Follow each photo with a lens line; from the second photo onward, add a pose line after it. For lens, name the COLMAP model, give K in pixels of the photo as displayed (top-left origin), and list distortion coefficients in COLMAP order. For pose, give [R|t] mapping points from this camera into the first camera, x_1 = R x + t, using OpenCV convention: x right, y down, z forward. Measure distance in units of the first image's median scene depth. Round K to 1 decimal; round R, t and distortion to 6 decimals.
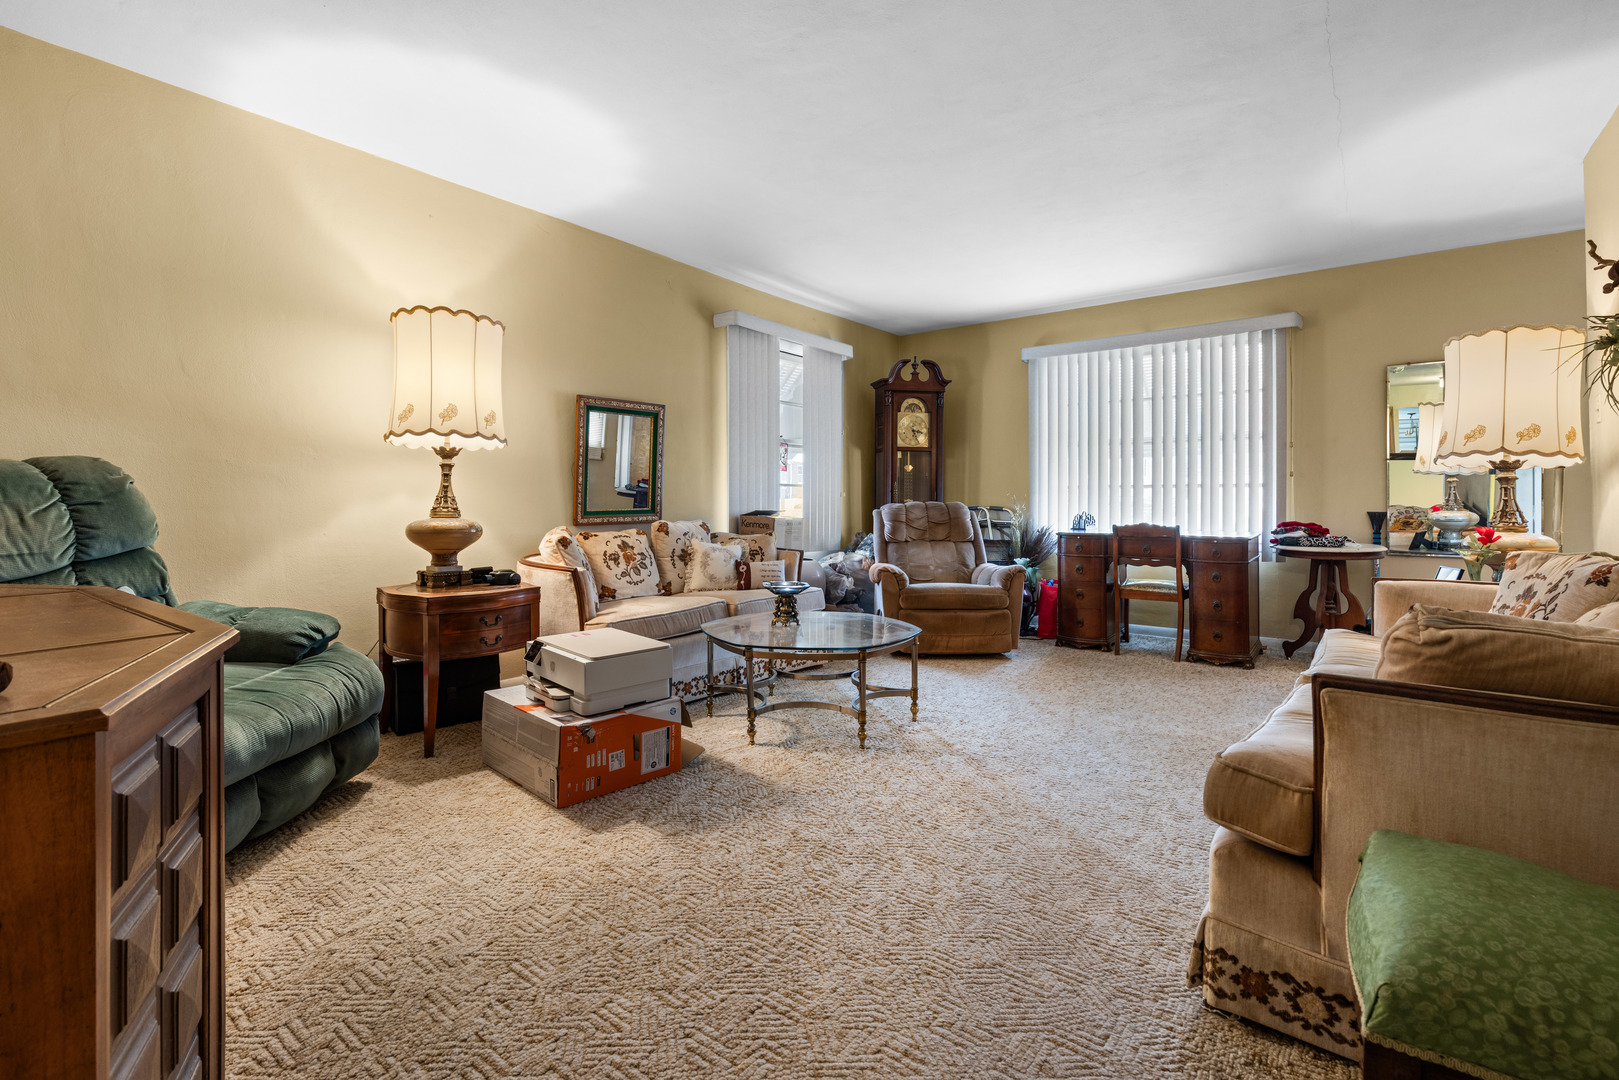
lens RADIAL K [[725.8, 0, 822.5], [0, 725.8, 505.8], [0, 0, 1]] dist [0.003264, -0.000185]
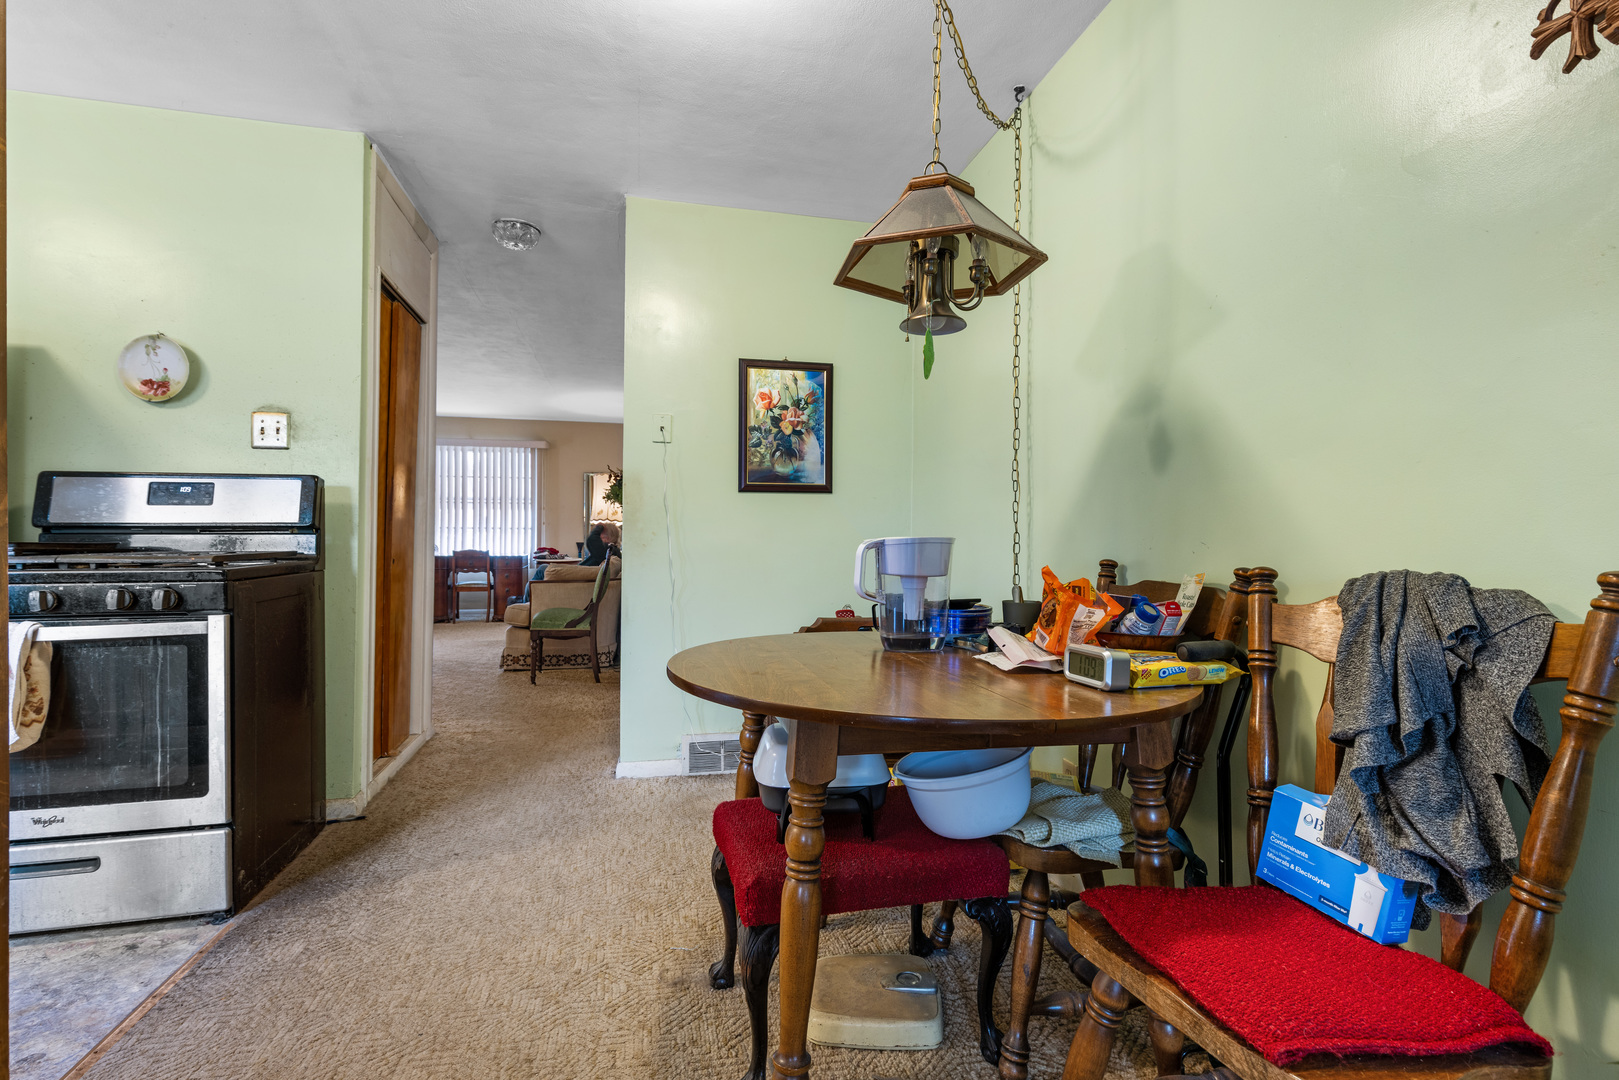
lens RADIAL K [[725.8, 0, 798.4], [0, 725.8, 535.3], [0, 0, 1]] dist [0.003264, -0.000185]
pose [[0.639059, 0.001503, 0.769156, -0.427091], [-0.006191, 0.999976, 0.003190, -0.021231], [-0.769133, -0.006801, 0.639053, -0.787542]]
